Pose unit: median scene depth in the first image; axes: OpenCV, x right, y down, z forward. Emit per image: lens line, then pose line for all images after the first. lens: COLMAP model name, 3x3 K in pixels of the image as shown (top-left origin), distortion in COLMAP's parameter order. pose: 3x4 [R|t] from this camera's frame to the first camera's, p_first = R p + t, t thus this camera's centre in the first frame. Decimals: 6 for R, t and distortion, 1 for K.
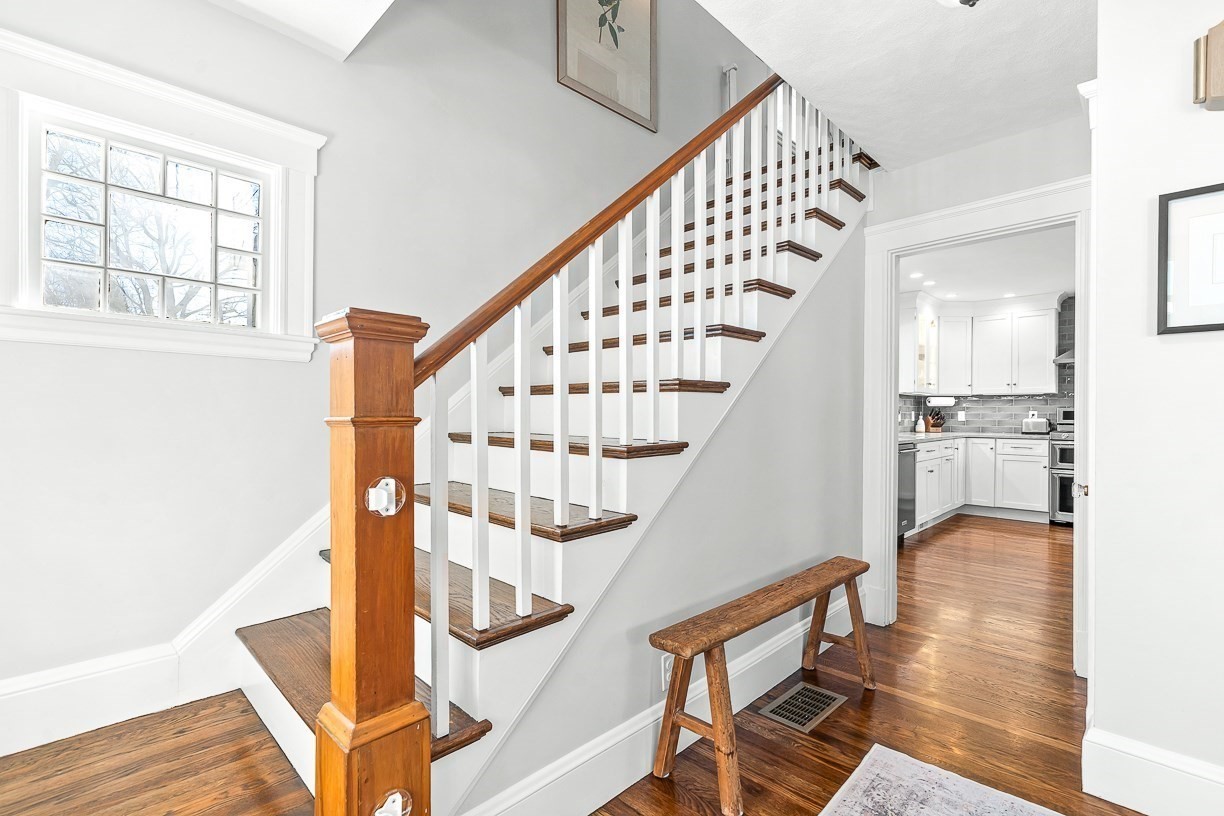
lens RADIAL K [[557.3, 0, 606.4], [0, 557.3, 410.1], [0, 0, 1]] dist [0.001340, -0.000745]
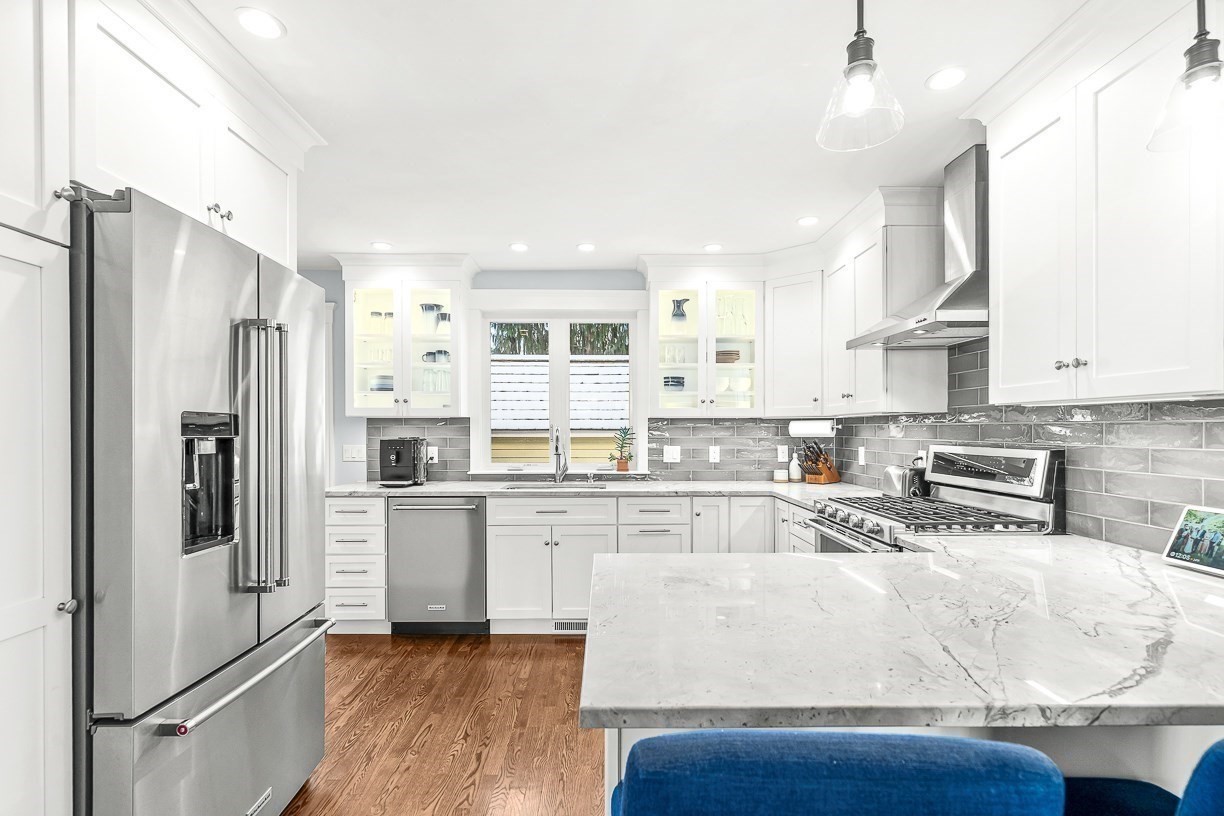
lens RADIAL K [[566.8, 0, 605.0], [0, 566.8, 431.9], [0, 0, 1]] dist [-0.002389, 0.000126]
pose [[0.709102, 0.000217, -0.705106, 0.869077], [0.005016, 0.999973, 0.005353, -0.016535], [0.705088, -0.007332, 0.709082, 0.464706]]
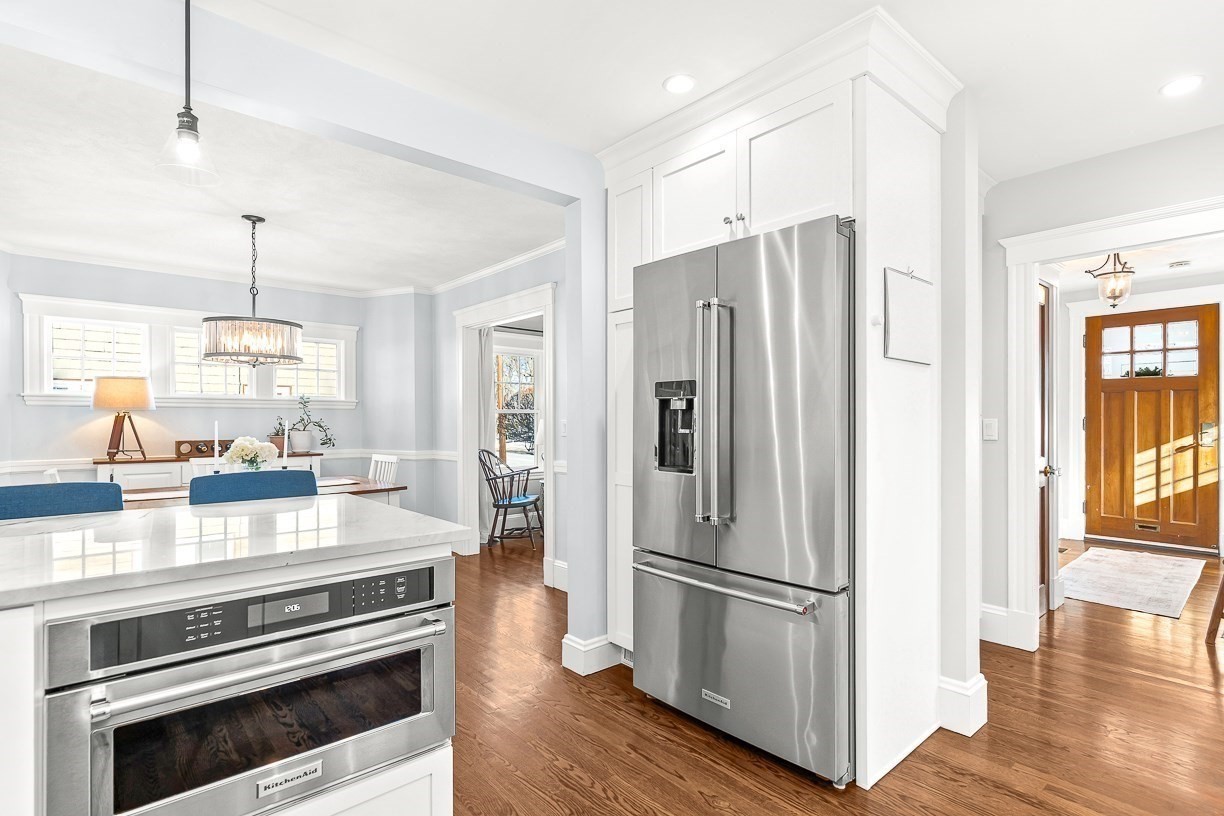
lens RADIAL K [[601.6, 0, 609.8], [0, 601.6, 417.1], [0, 0, 1]] dist [0.002150, 0.000748]
pose [[-0.997793, -0.002618, 0.066350, 0.615179], [-0.003167, 0.999962, -0.008162, -0.000137], [-0.066326, -0.008354, -0.997763, 0.865570]]
